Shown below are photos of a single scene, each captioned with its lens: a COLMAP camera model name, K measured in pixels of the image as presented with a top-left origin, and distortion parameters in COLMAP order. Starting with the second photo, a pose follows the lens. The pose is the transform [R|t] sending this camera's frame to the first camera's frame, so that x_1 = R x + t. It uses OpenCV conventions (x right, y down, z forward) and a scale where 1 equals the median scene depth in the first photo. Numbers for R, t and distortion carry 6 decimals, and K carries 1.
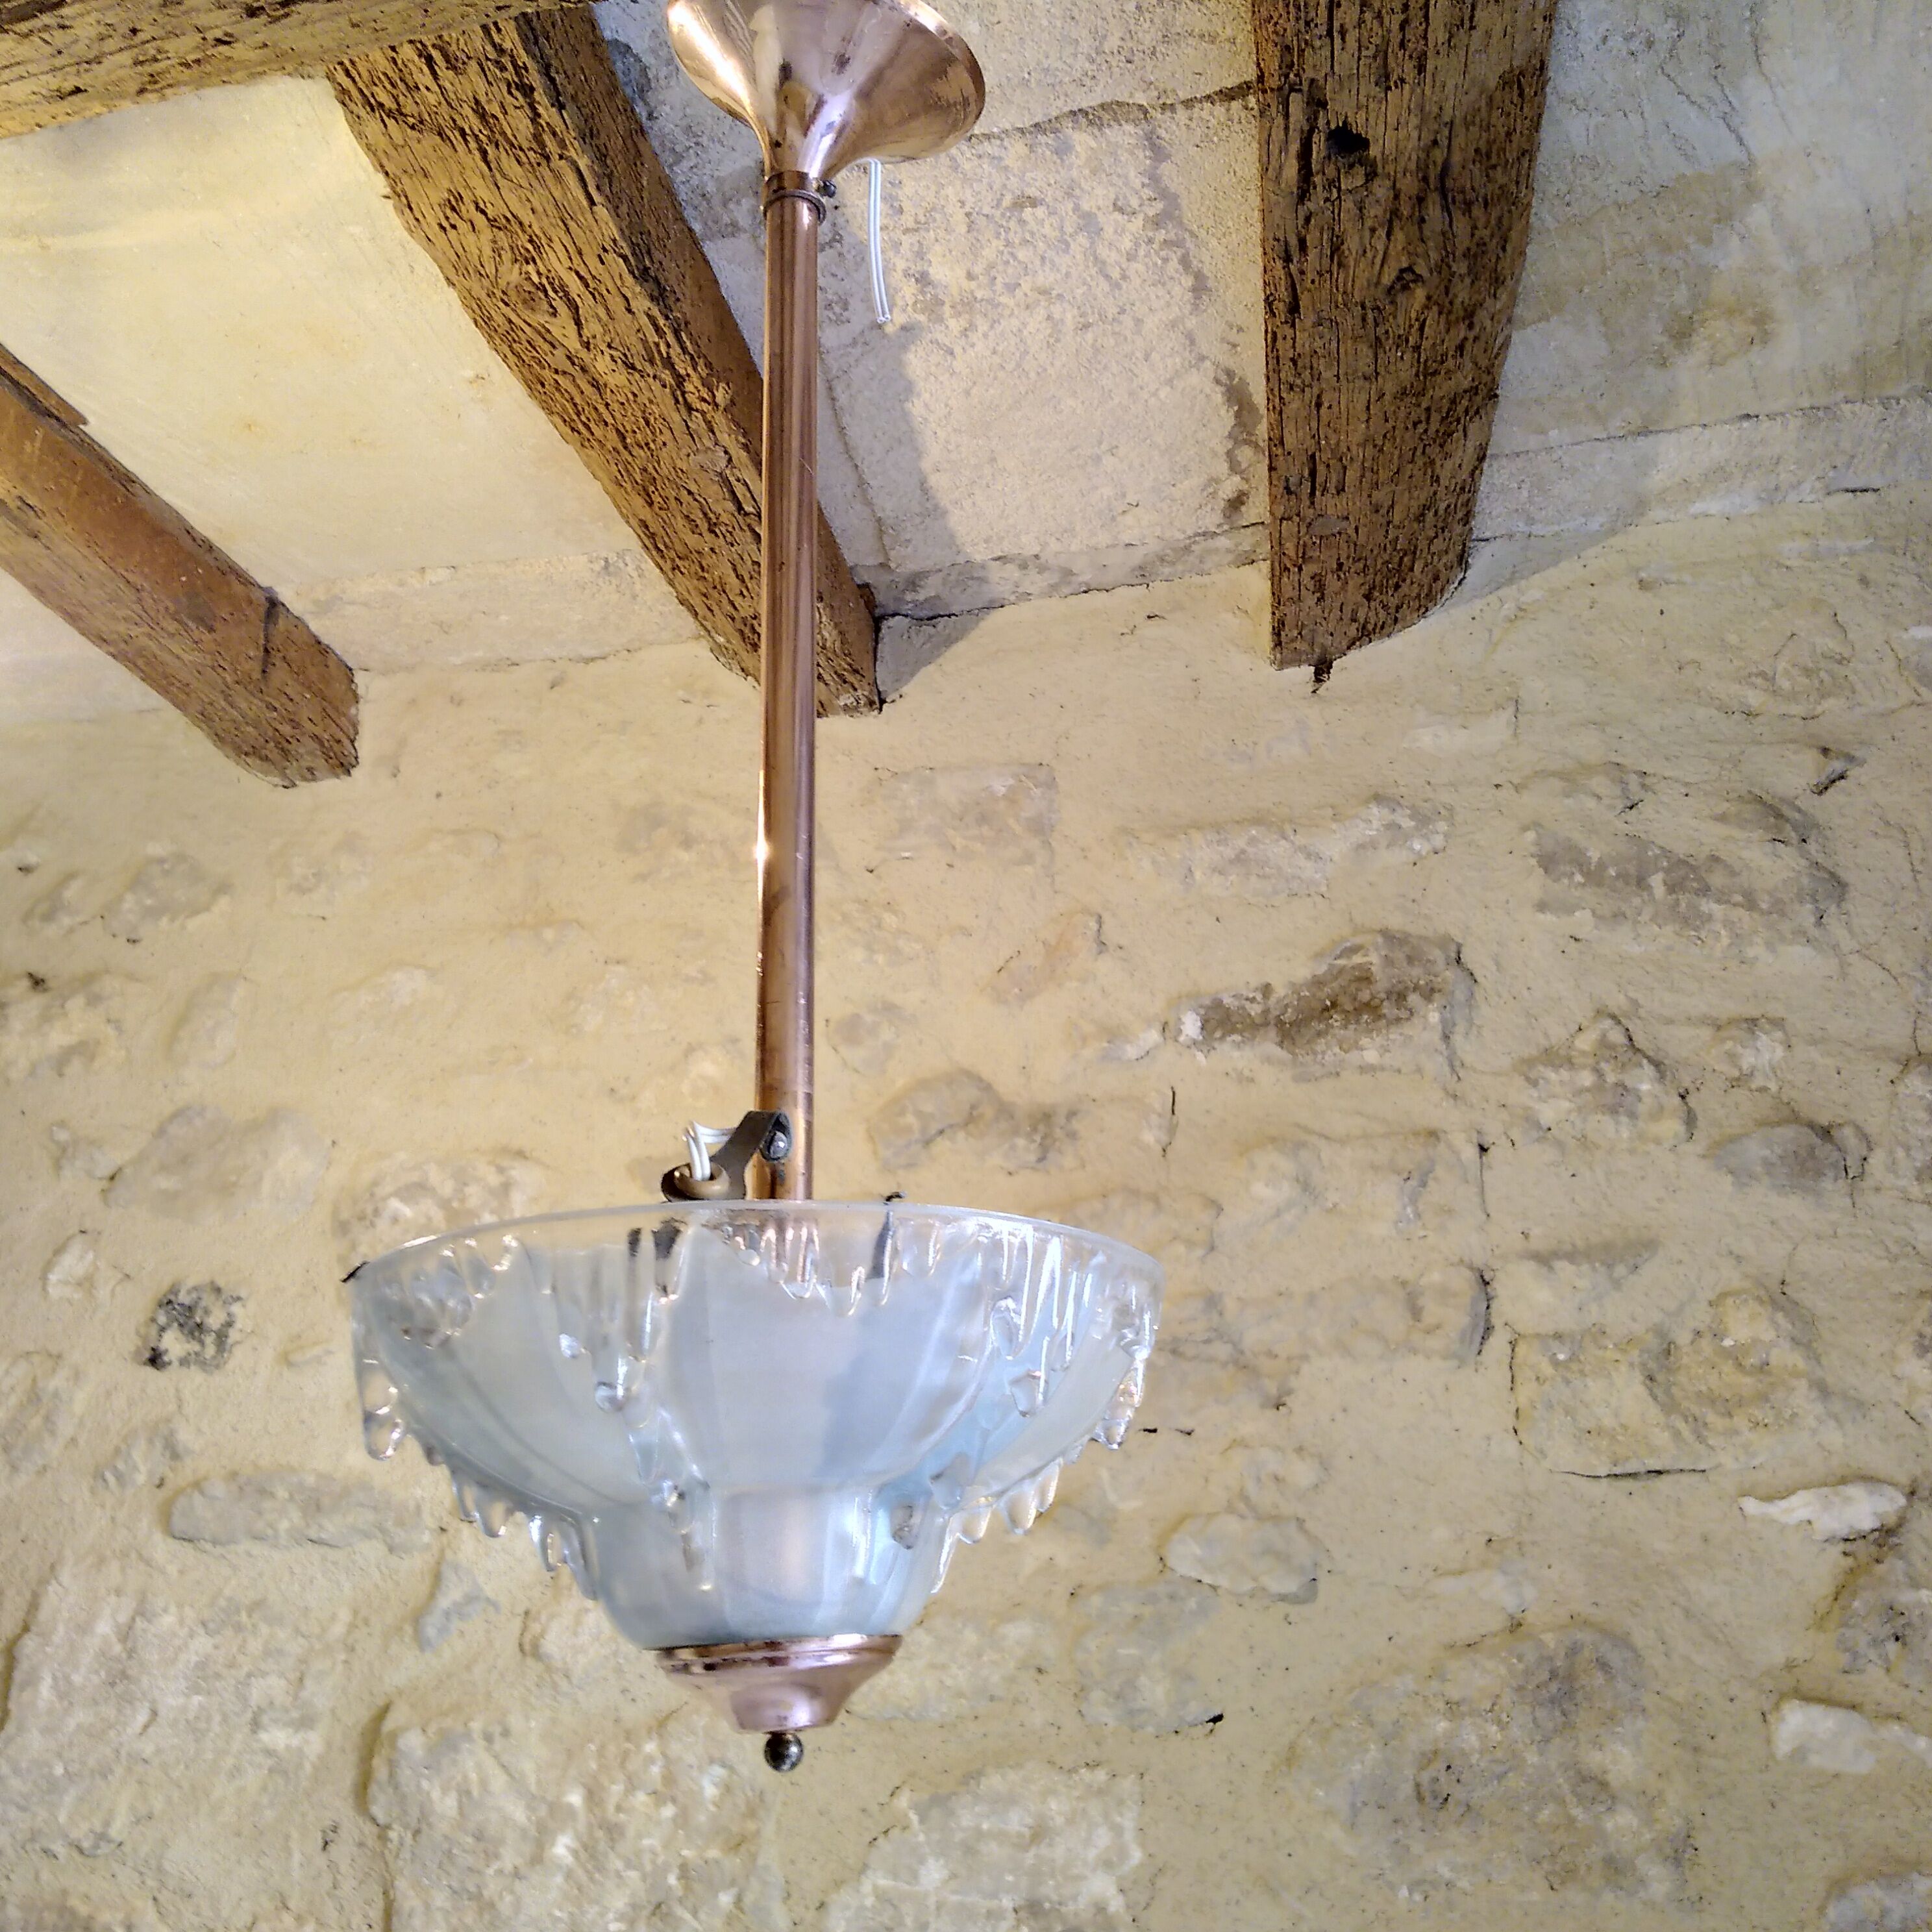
lens RADIAL K [[2391.0, 0, 966.0], [0, 2391.0, 966.0], [0, 0, 1]] dist [0.078369, -0.301210]
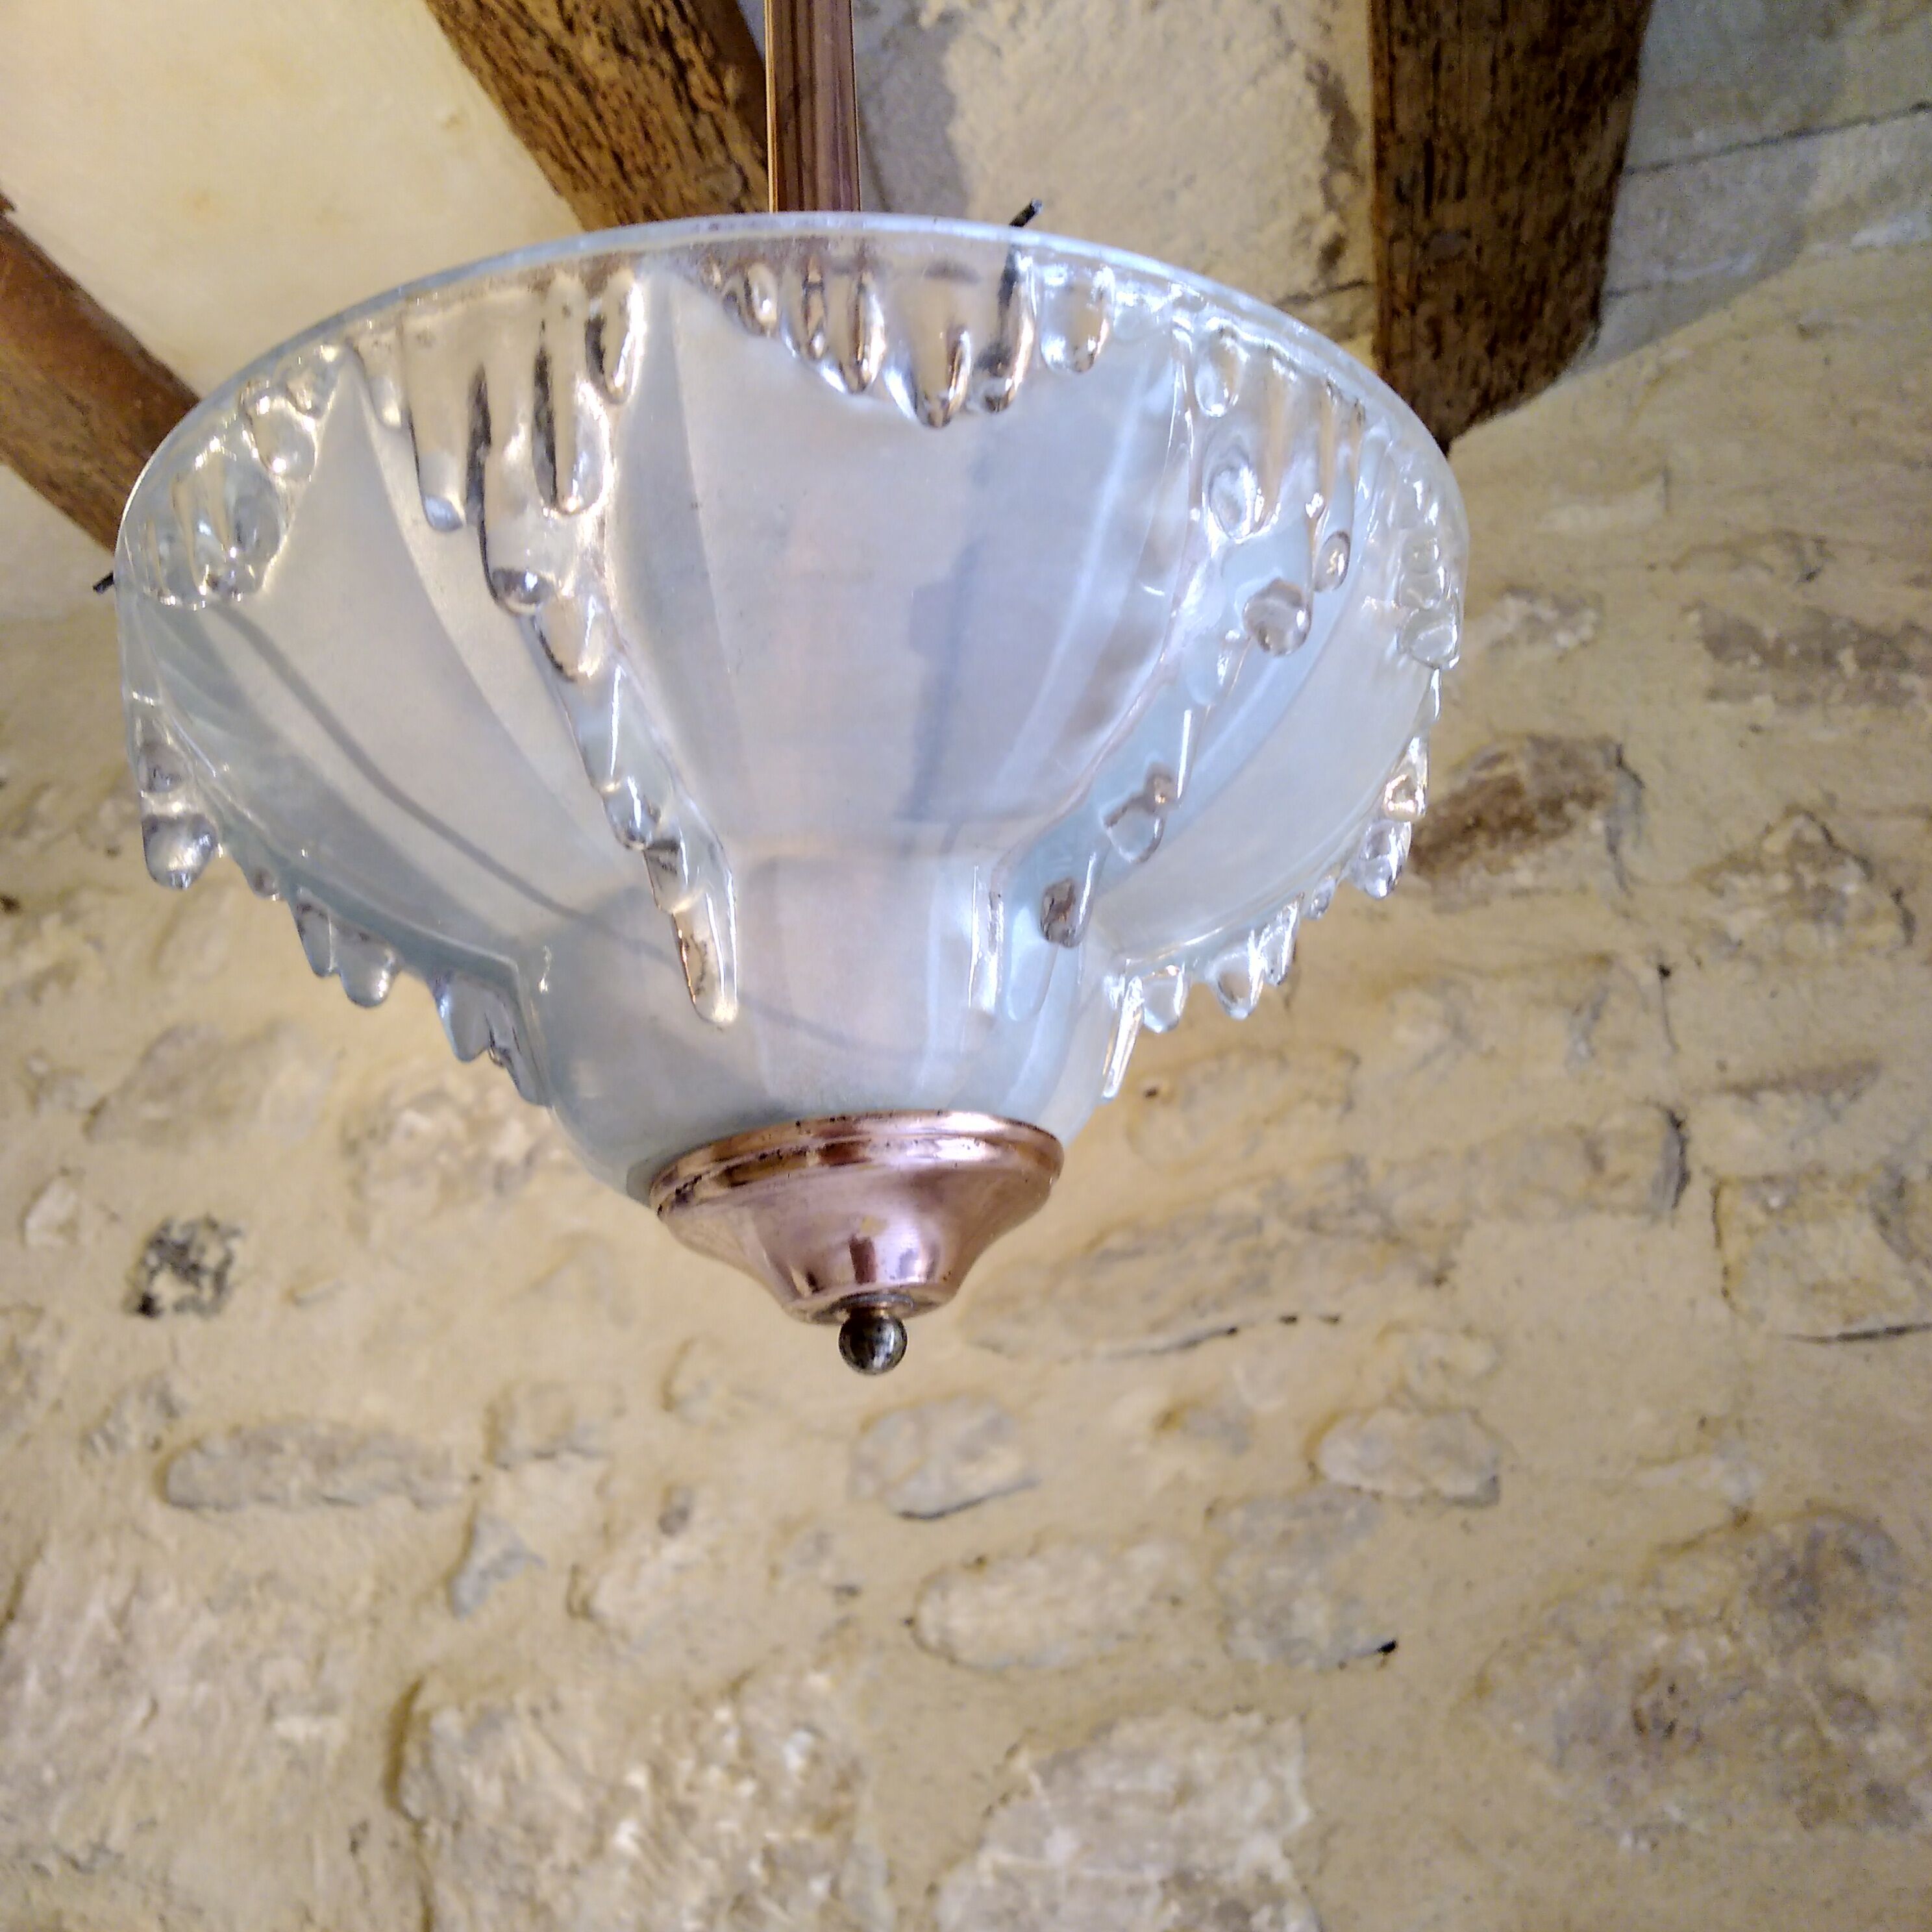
lens RADIAL K [[2391.0, 0, 966.0], [0, 2391.0, 966.0], [0, 0, 1]] dist [0.078369, -0.301210]
pose [[0.998558, -0.047632, -0.024765, -0.011204], [0.046974, 0.998544, -0.026505, 0.086022], [0.025992, 0.025304, 0.999342, 0.140710]]
